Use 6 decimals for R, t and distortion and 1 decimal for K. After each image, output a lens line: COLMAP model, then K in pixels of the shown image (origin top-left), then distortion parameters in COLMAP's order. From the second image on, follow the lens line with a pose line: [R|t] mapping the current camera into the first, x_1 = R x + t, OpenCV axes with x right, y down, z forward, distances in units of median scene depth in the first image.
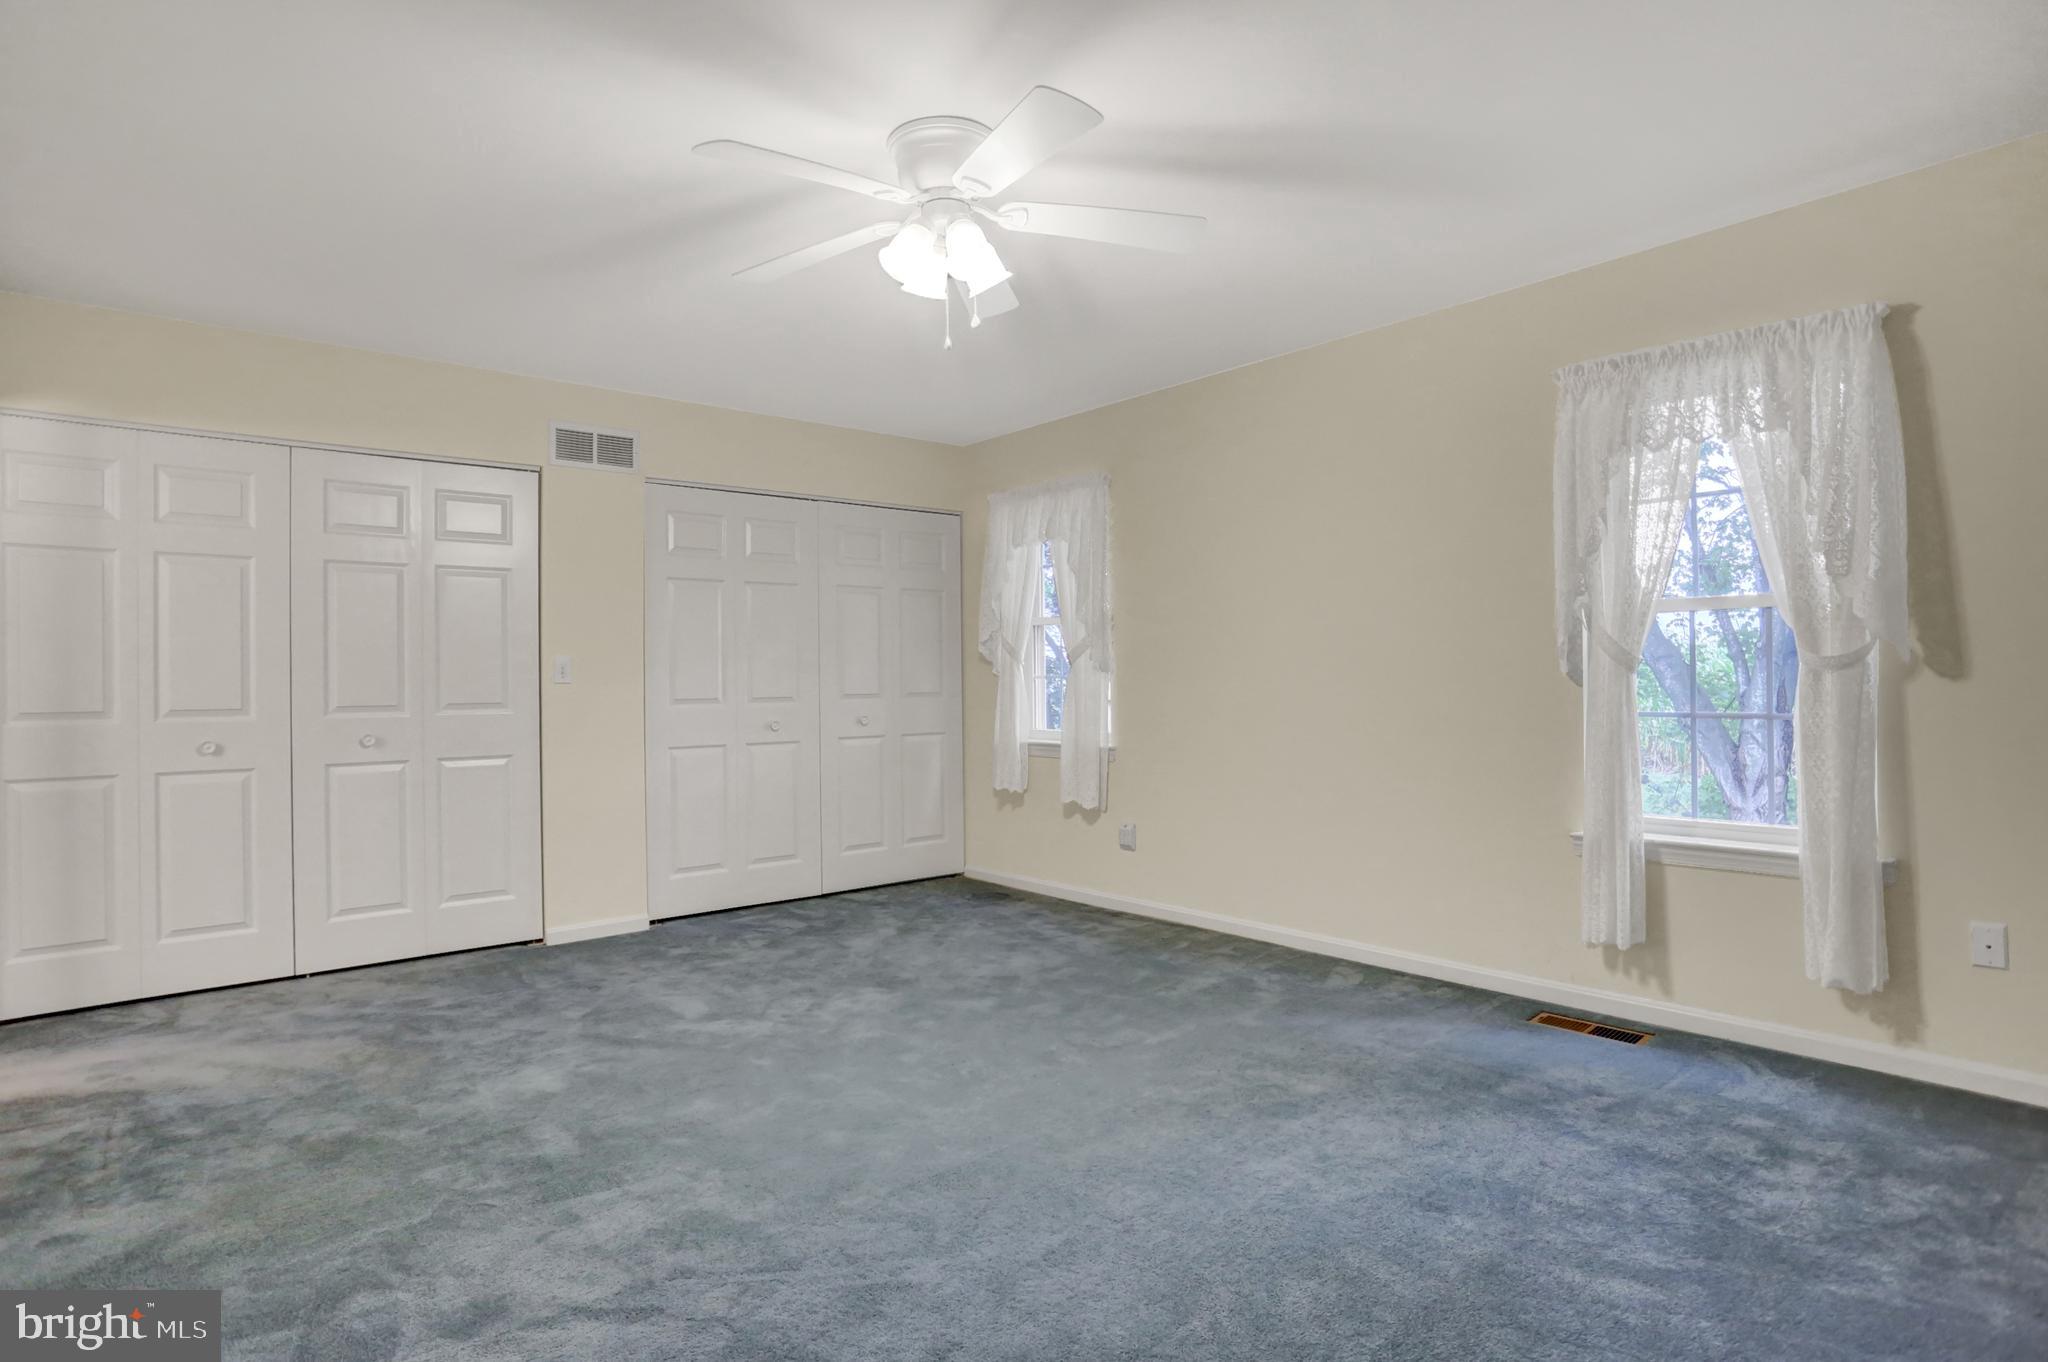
lens RADIAL K [[1047.6, 0, 1023.1], [0, 1047.6, 645.7], [0, 0, 1]] dist [-0.092287, 0.043305]
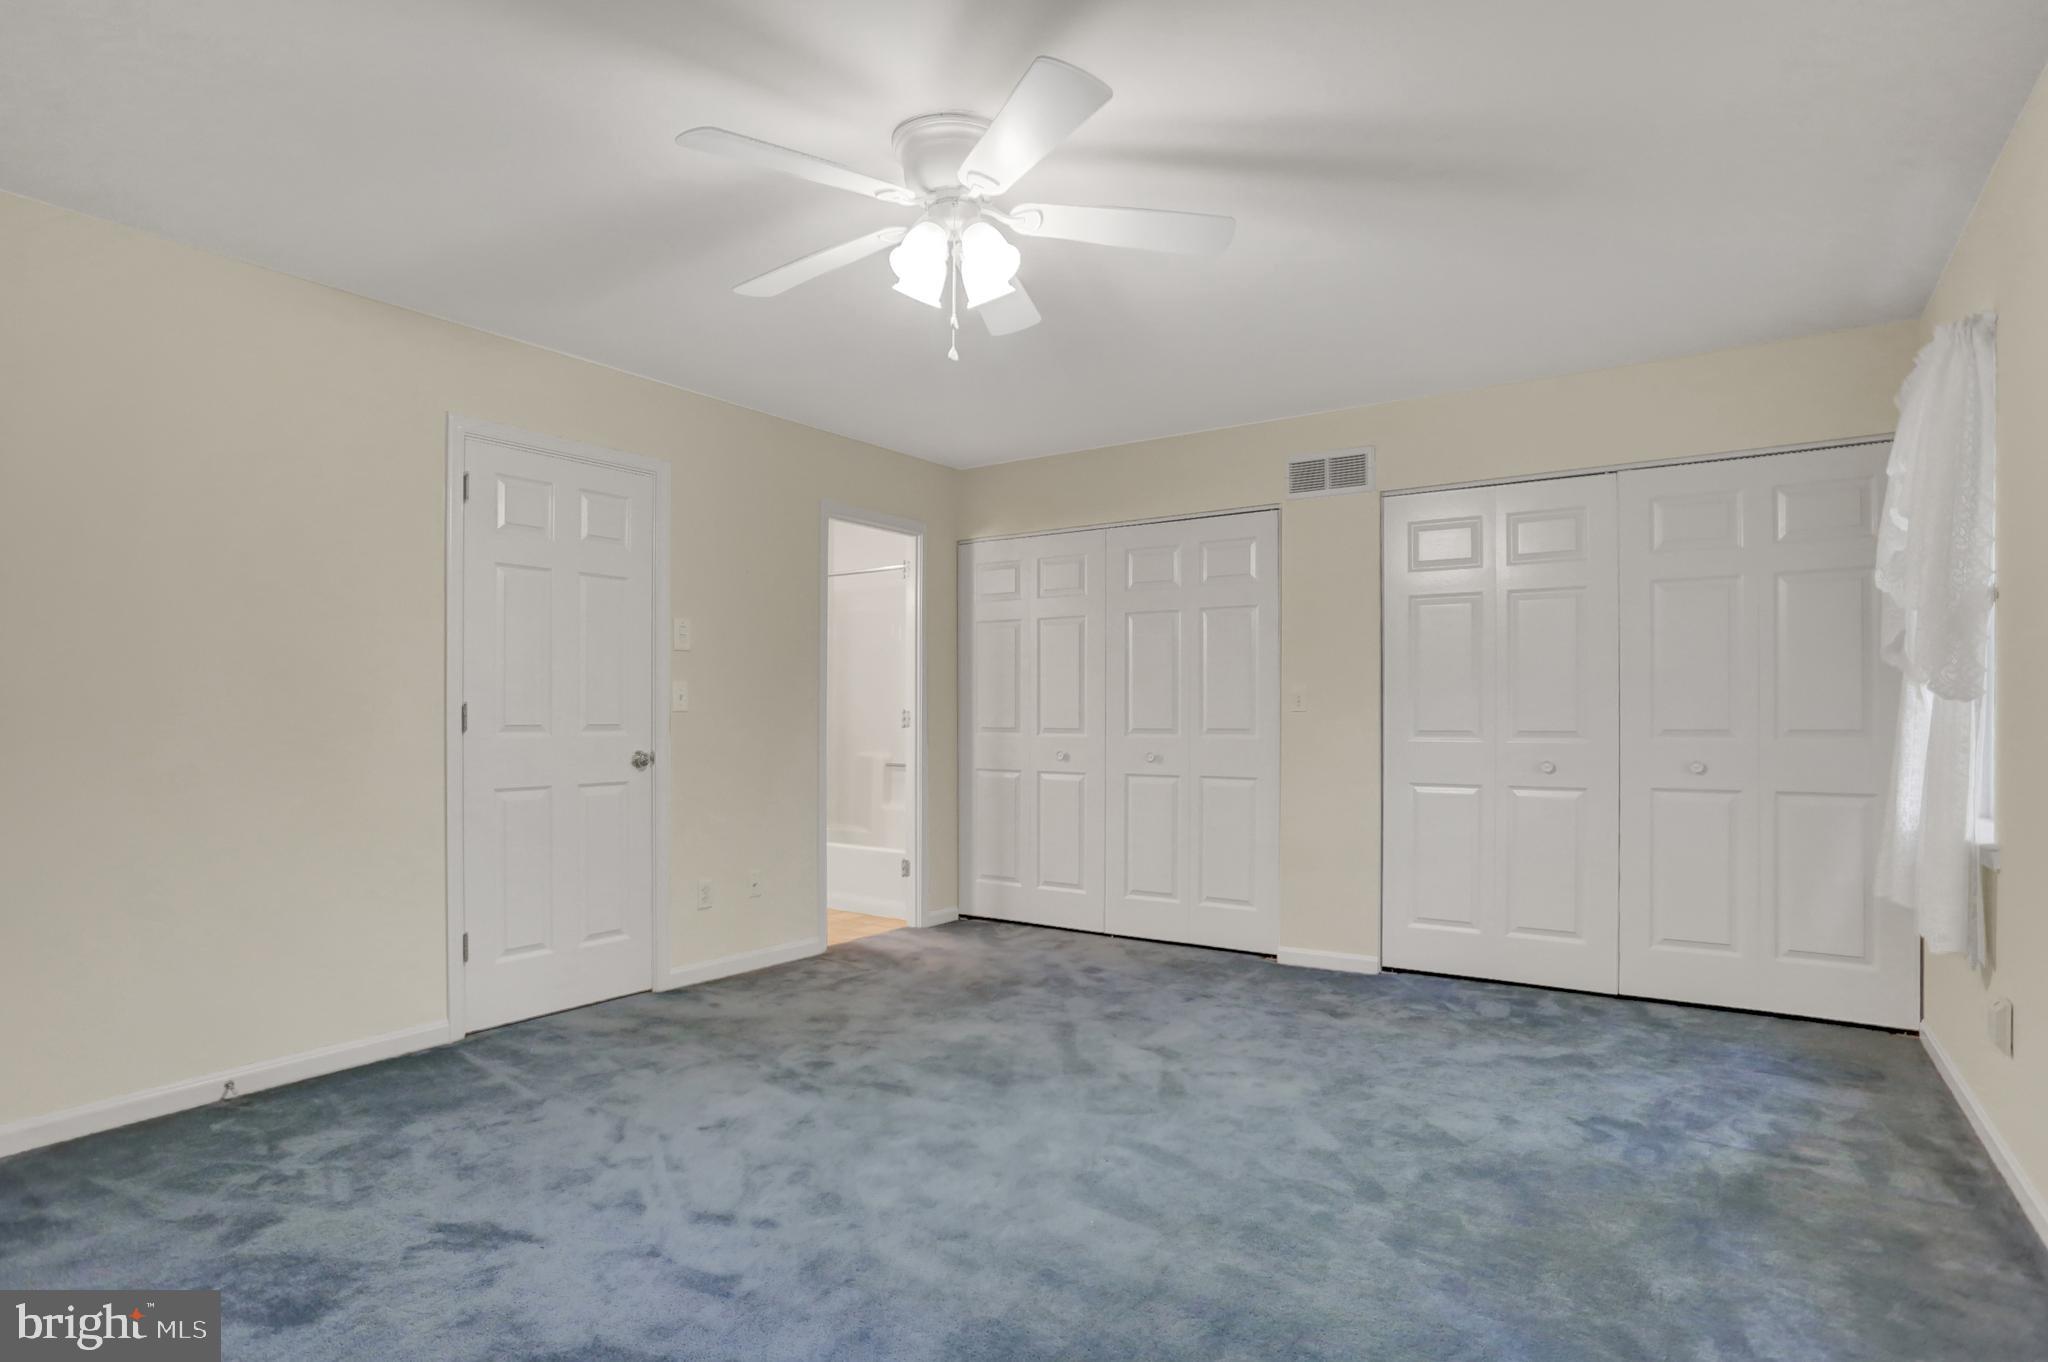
lens RADIAL K [[1066.2, 0, 1024.0], [0, 1066.2, 681.0], [0, 0, 1]] dist [-0.059495, 0.027186]
pose [[0.269914, -0.014773, -0.962771, 0.591241], [0.028968, 0.999554, -0.007216, 0.007130], [0.962448, -0.025941, 0.270222, 0.540748]]
